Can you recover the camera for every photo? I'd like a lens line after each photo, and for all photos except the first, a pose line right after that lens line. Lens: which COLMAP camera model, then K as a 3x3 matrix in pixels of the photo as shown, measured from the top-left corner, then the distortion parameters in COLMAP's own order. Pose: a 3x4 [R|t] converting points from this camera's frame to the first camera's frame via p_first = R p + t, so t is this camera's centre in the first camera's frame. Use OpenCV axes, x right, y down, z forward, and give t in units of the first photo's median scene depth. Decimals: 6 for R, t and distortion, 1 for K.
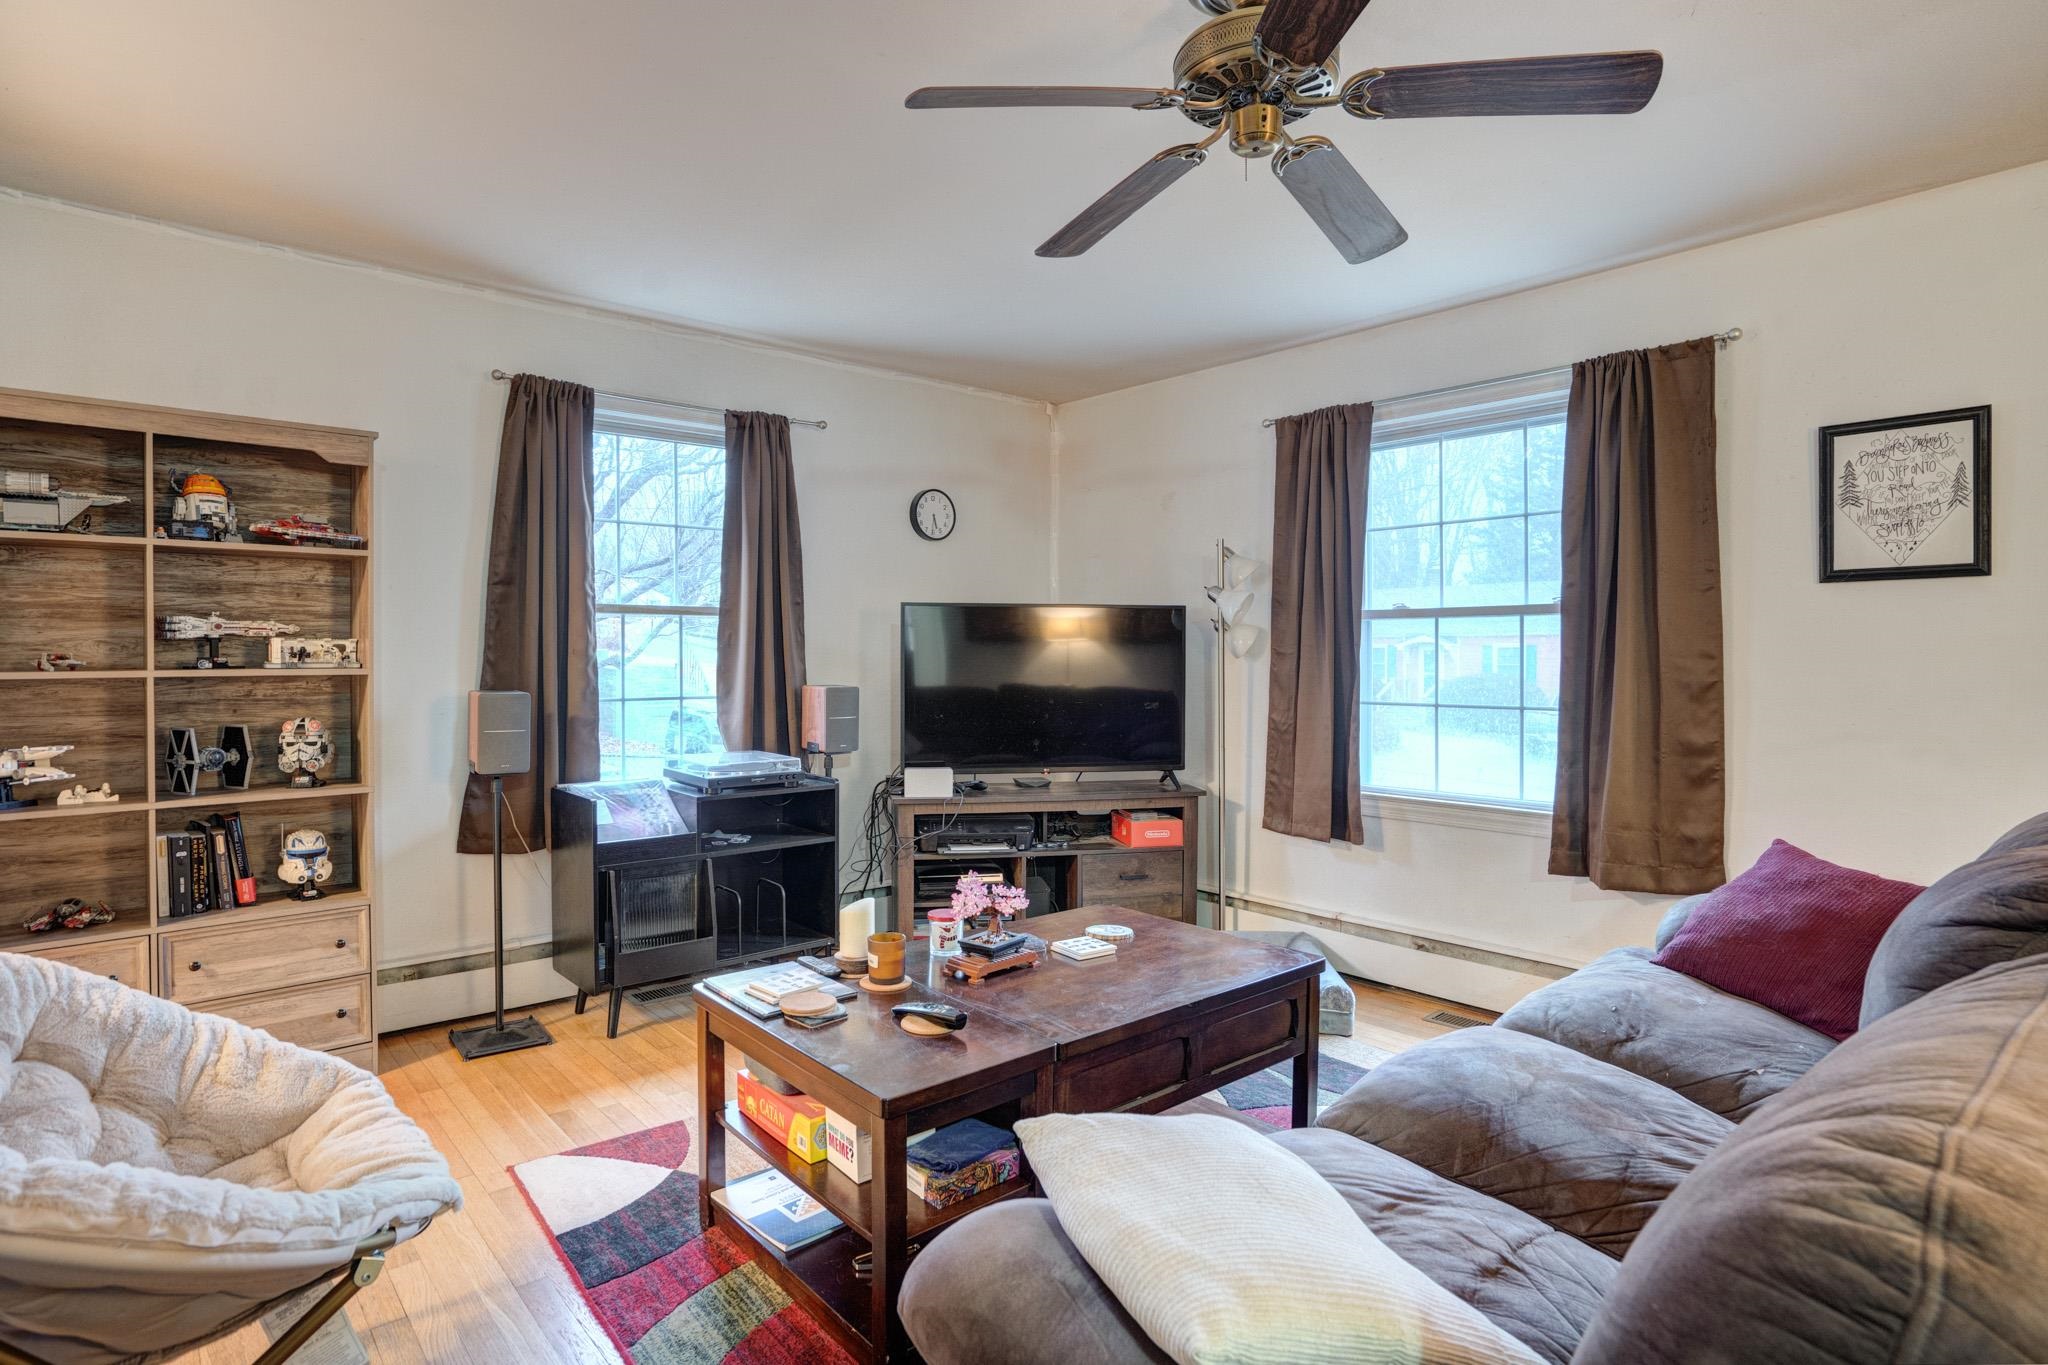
lens RADIAL K [[1042.1, 0, 1015.4], [0, 1042.1, 678.2], [0, 0, 1]] dist [-0.062406, 0.036311]
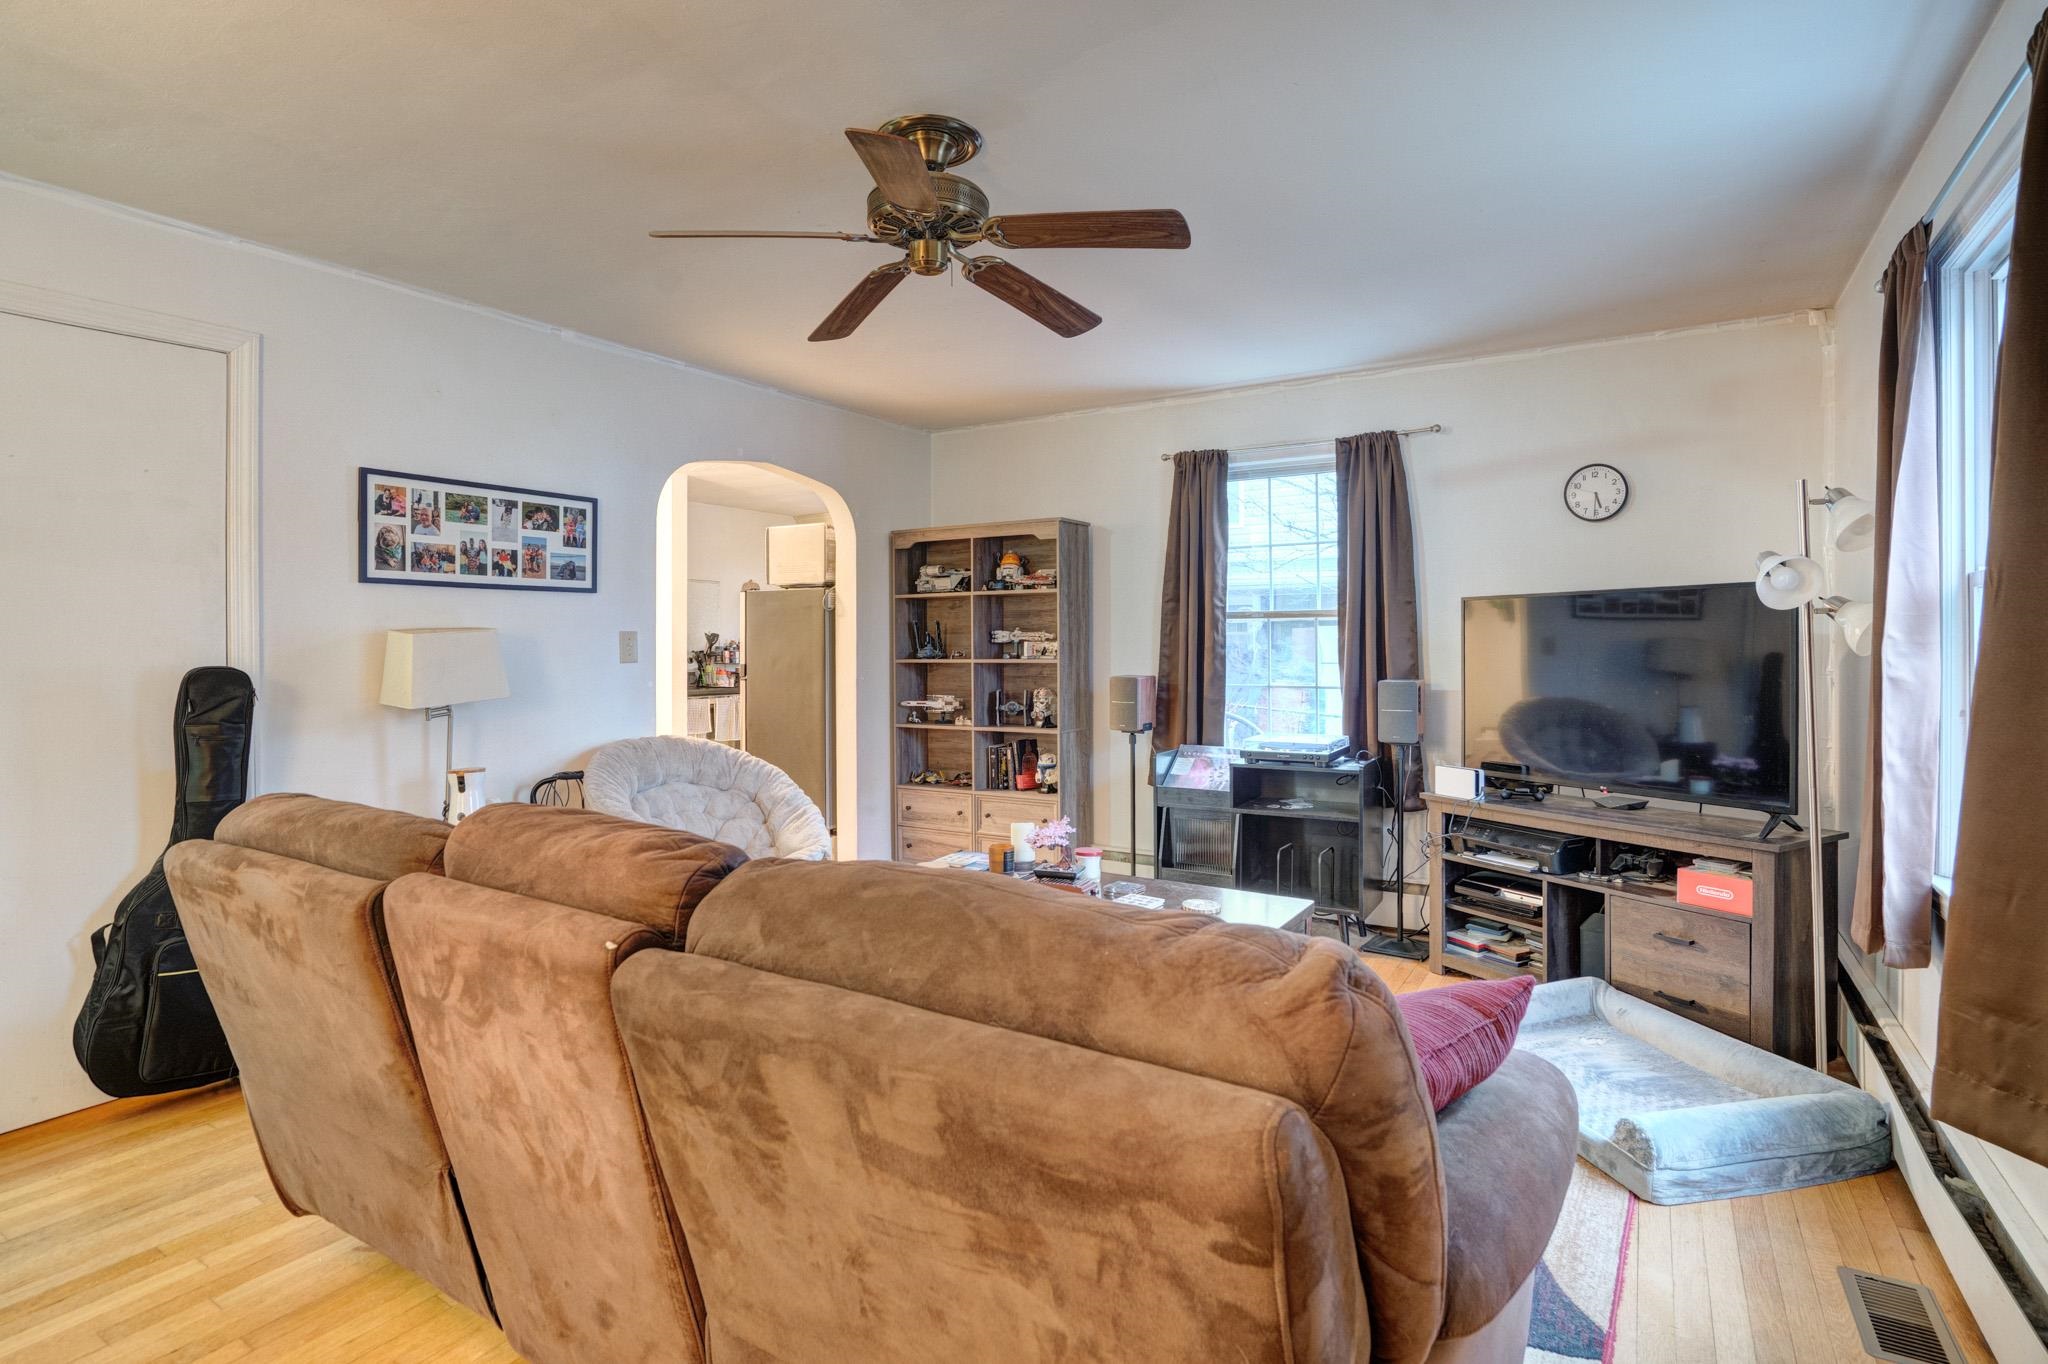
lens RADIAL K [[1042.1, 0, 1015.4], [0, 1042.1, 677.7], [0, 0, 1]] dist [-0.062406, 0.036311]
pose [[0.294182, 0.024463, -0.955436, 0.831937], [-0.020470, 0.999604, 0.019291, -0.009678], [0.955530, 0.013883, 0.294567, 0.369086]]
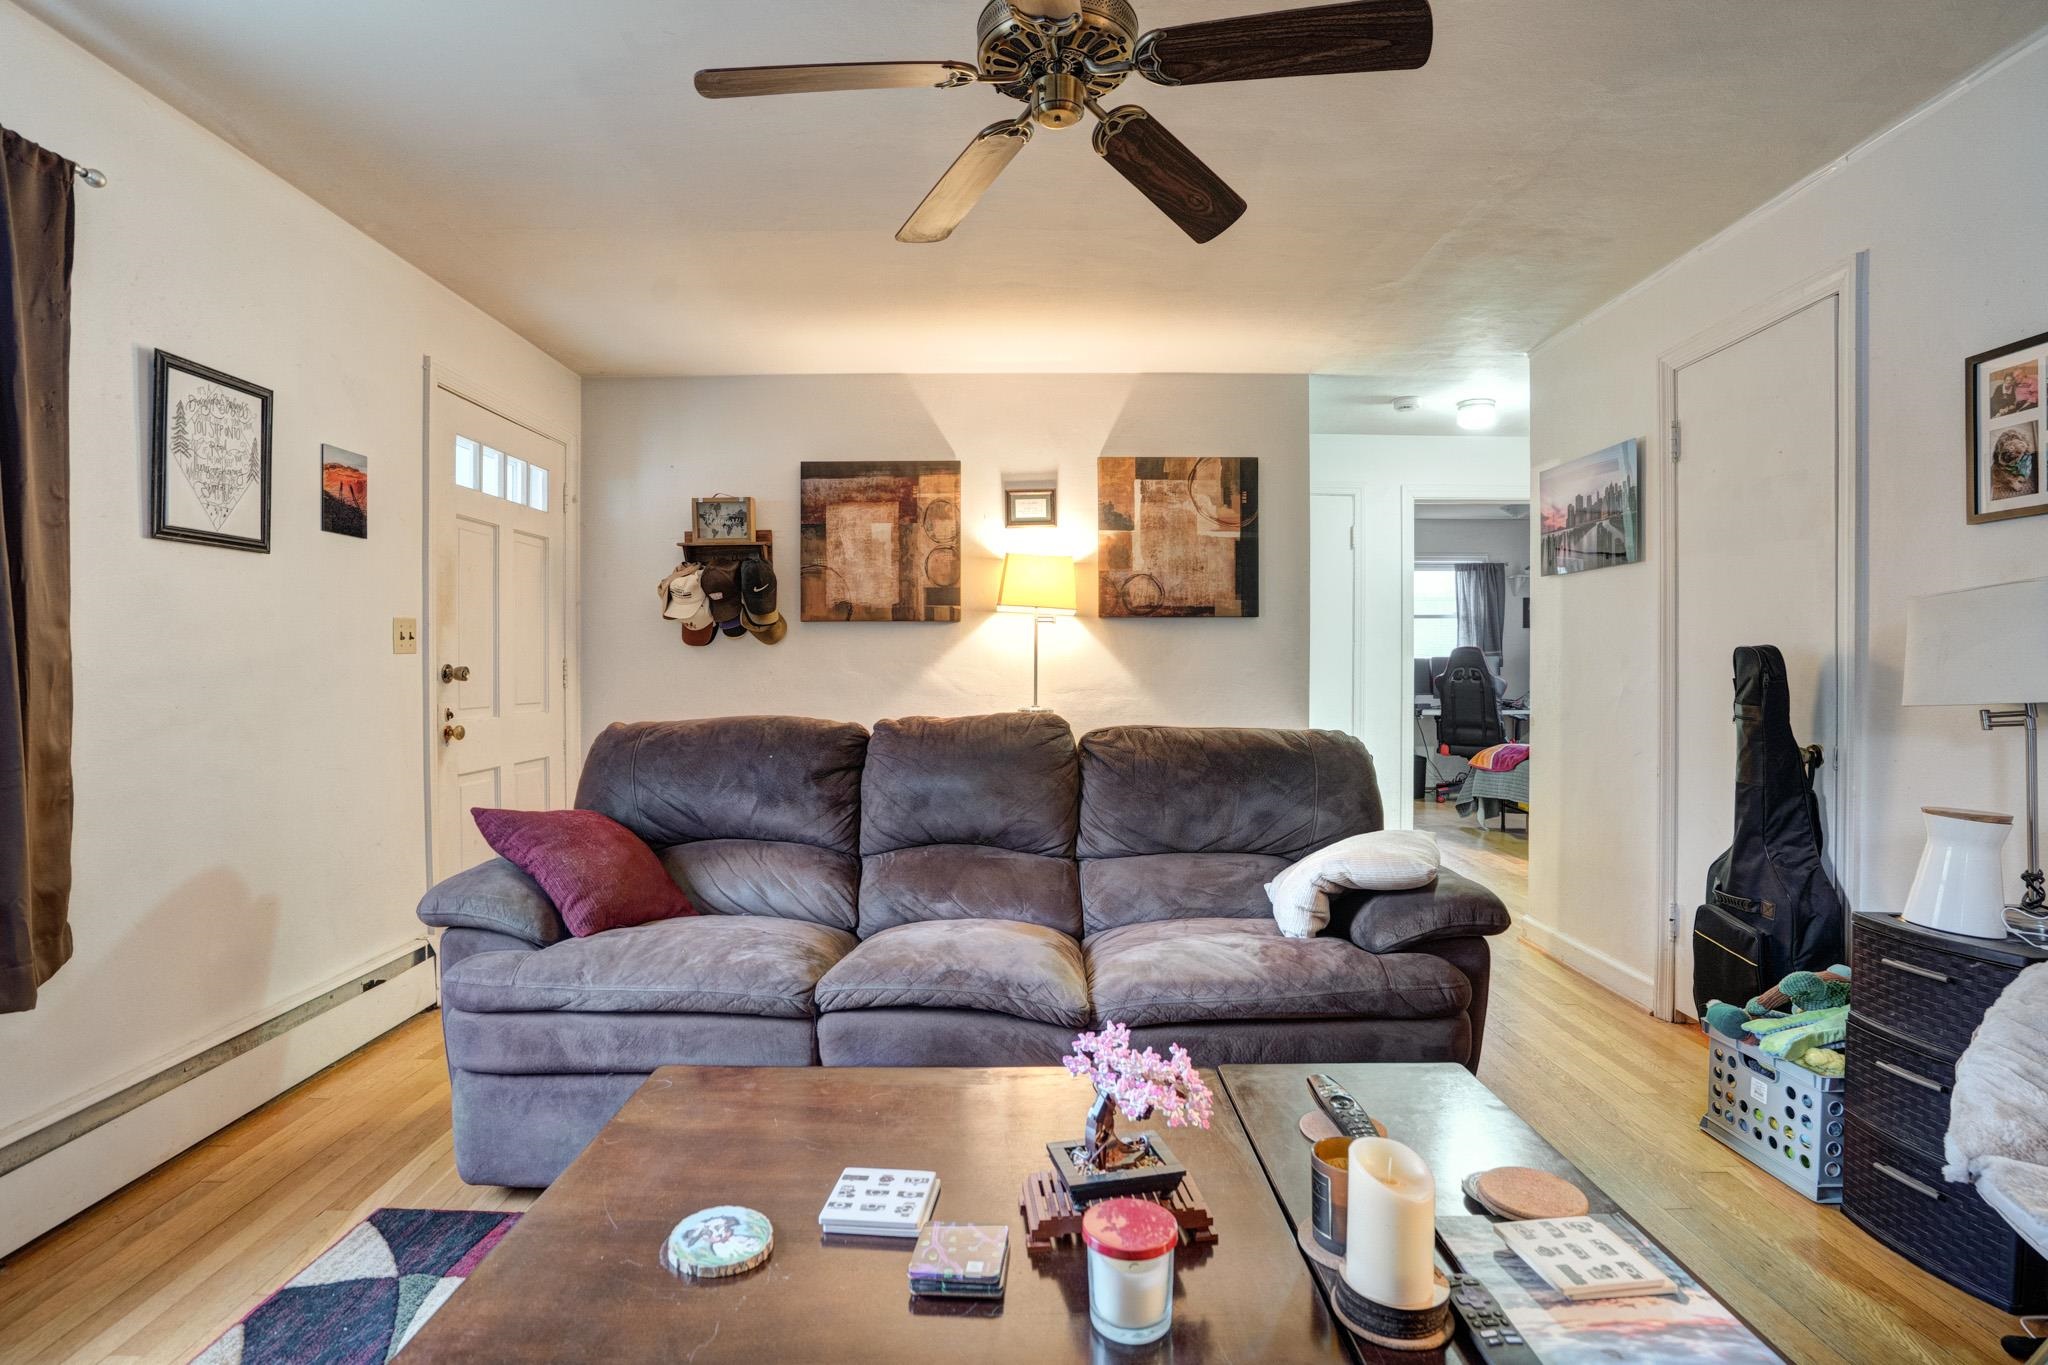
lens RADIAL K [[983.3, 0, 1020.0], [0, 983.3, 674.4], [0, 0, 1]] dist [-0.061053, 0.024426]
pose [[-0.753763, -0.010126, 0.657069, -0.201171], [0.013922, 0.999411, 0.031373, 0.001772], [-0.656999, 0.032796, -0.753178, 0.934372]]
